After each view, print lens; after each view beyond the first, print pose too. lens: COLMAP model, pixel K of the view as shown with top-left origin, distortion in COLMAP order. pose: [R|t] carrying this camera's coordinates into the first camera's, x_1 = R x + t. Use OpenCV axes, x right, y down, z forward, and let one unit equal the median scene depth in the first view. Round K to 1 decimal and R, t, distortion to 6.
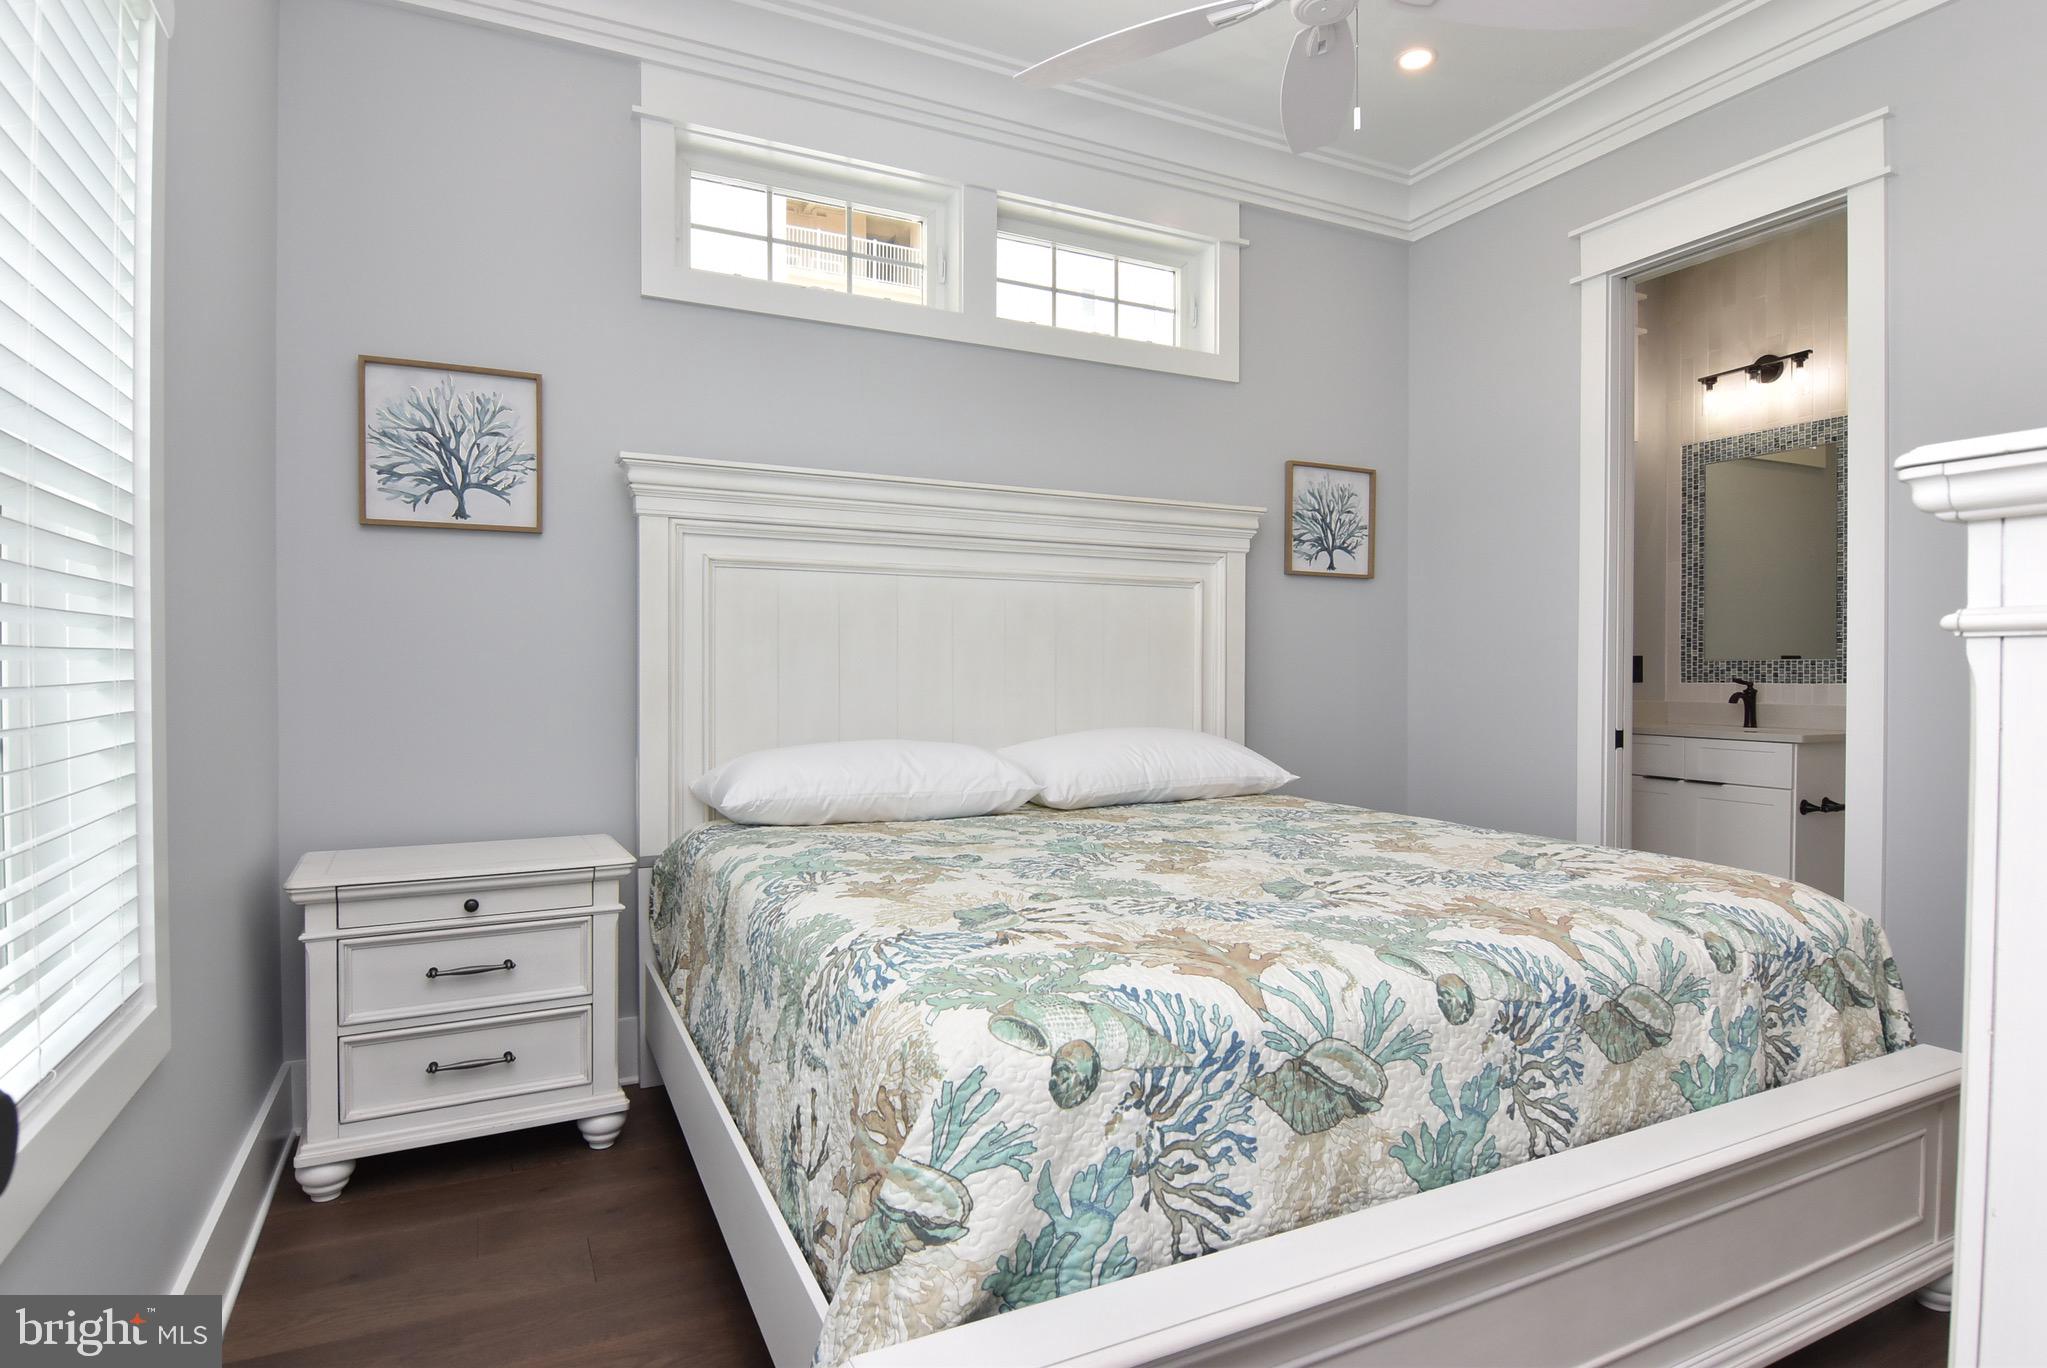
lens RADIAL K [[1096.3, 0, 1036.6], [0, 1096.3, 677.4], [0, 0, 1]] dist [0.001283, -0.015232]
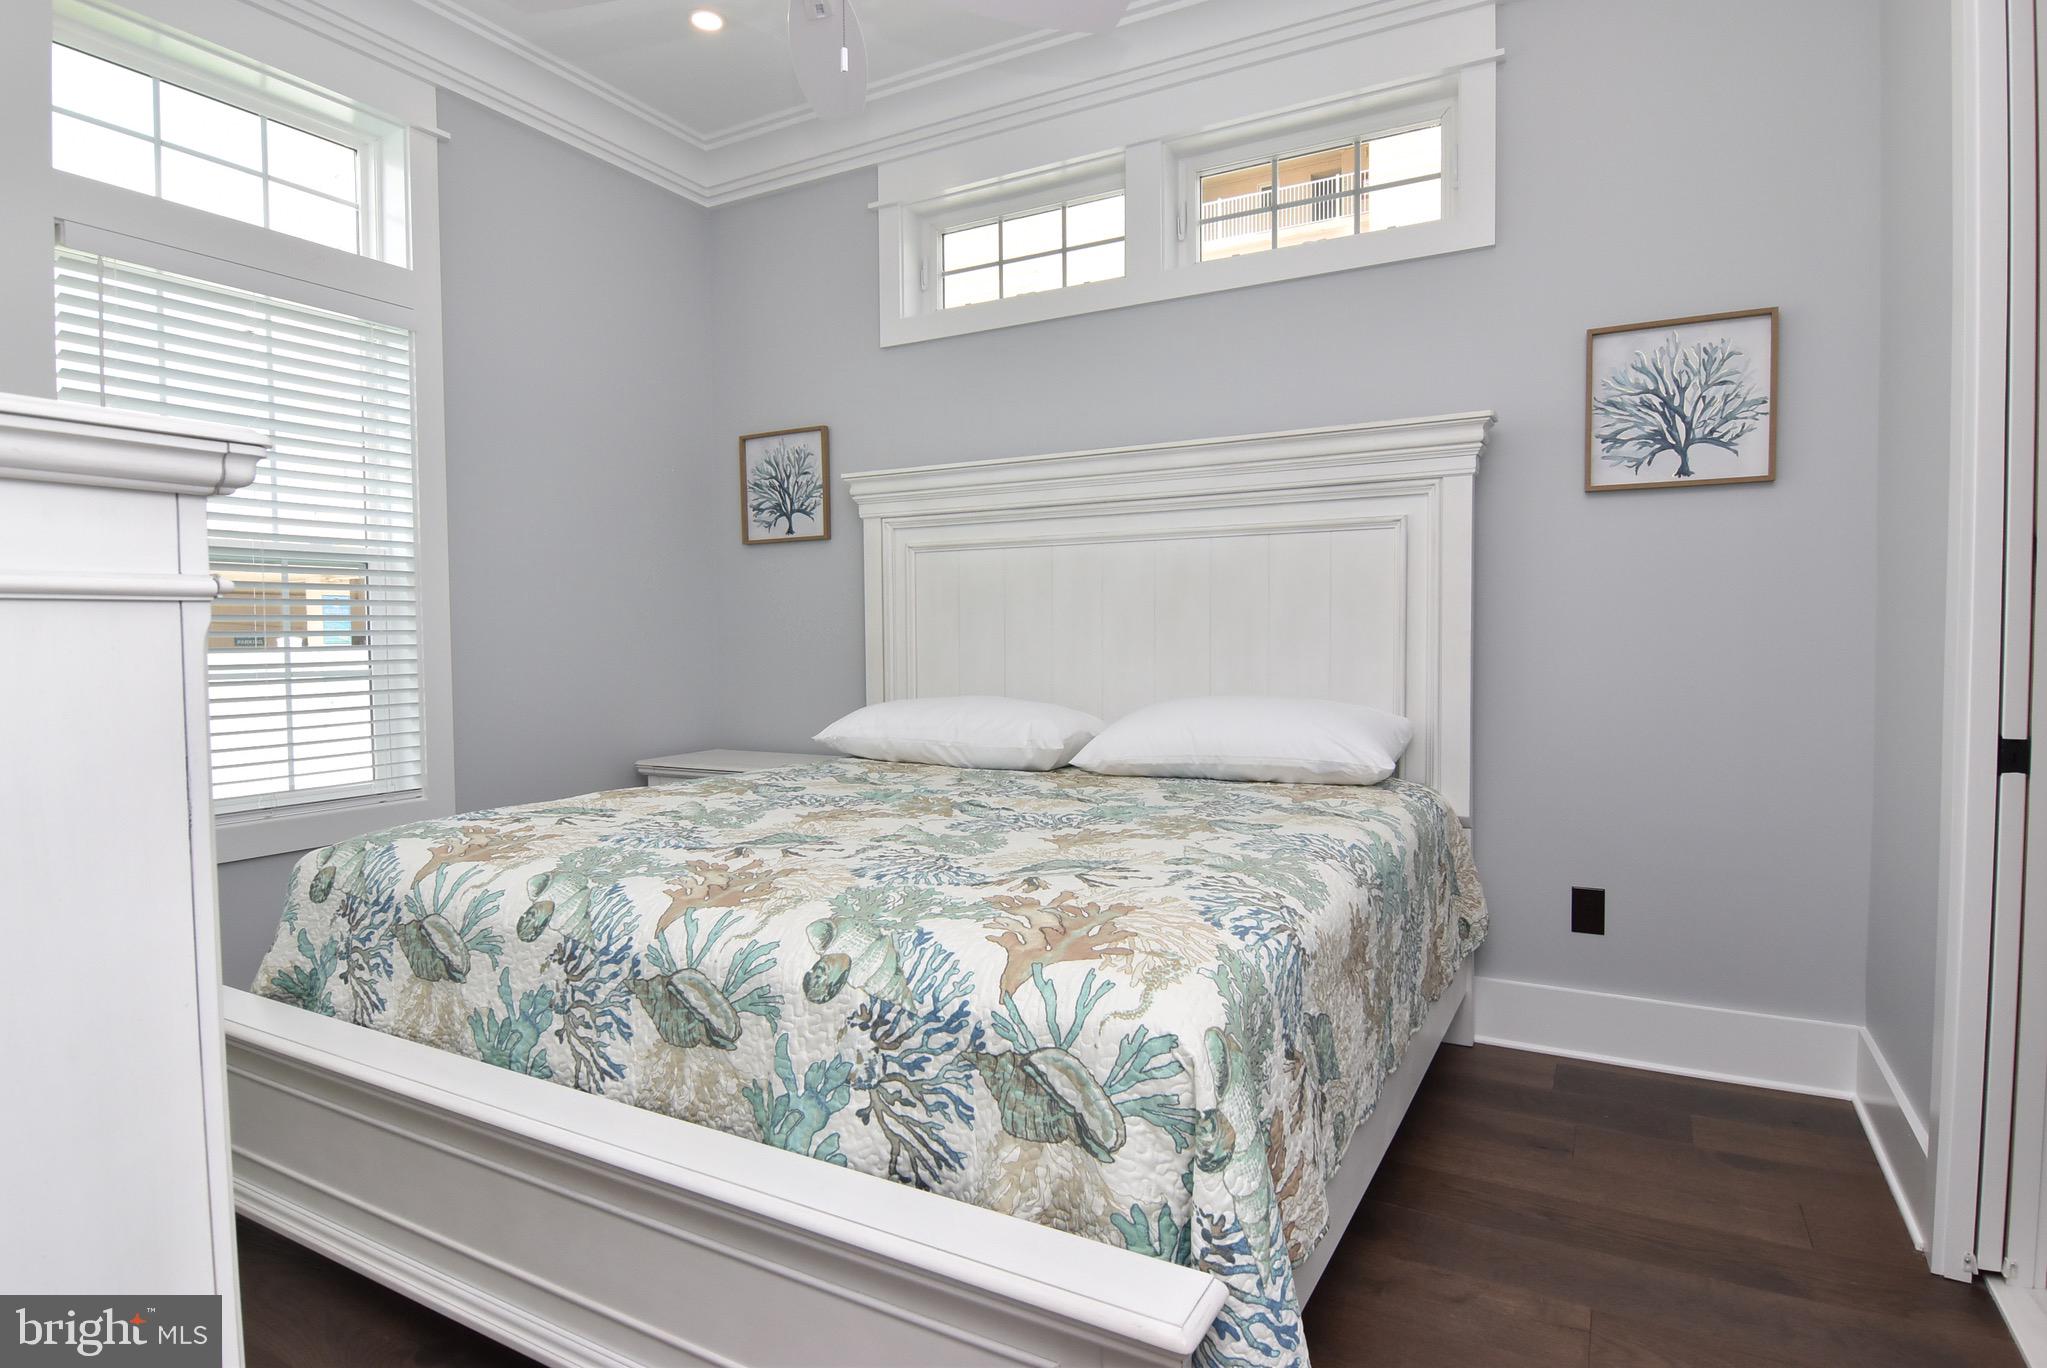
lens RADIAL K [[1096.3, 0, 1035.9], [0, 1096.3, 687.4], [0, 0, 1]] dist [0.001283, -0.015232]
pose [[0.562379, 0.031401, -0.826283, 1.246203], [0.003466, 0.999180, 0.040331, 0.004113], [0.826873, -0.025545, 0.561809, 0.613764]]
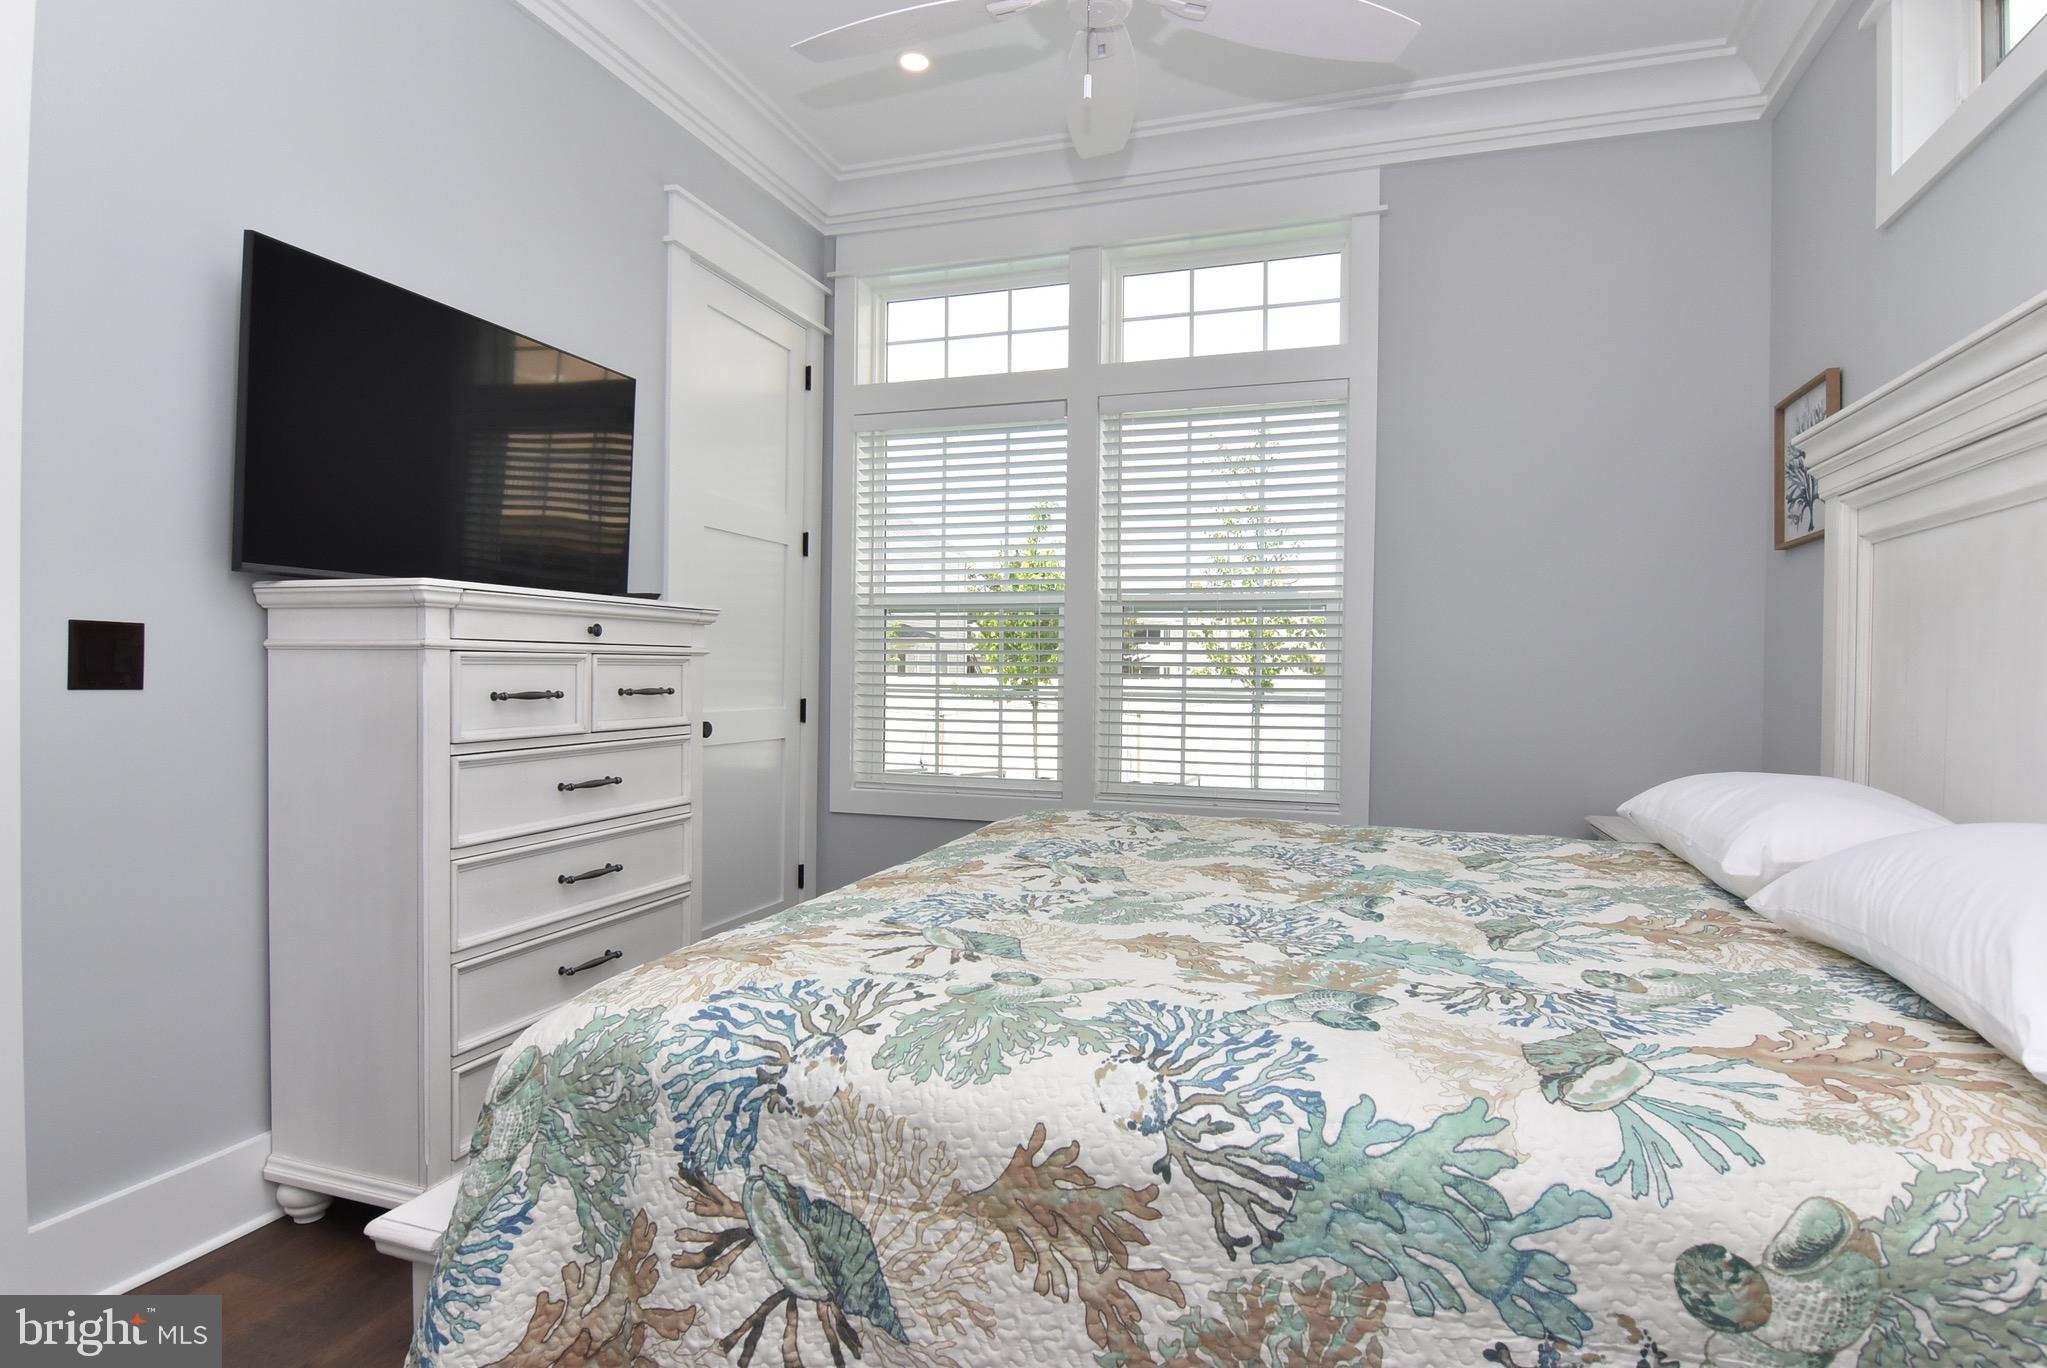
lens RADIAL K [[1096.3, 0, 1027.2], [0, 1096.3, 685.7], [0, 0, 1]] dist [0.001283, -0.015232]
pose [[-0.718768, 0.003545, -0.695241, 1.030944], [-0.014903, 0.999679, 0.020505, -0.009837], [0.695091, 0.025100, -0.718484, 1.729004]]
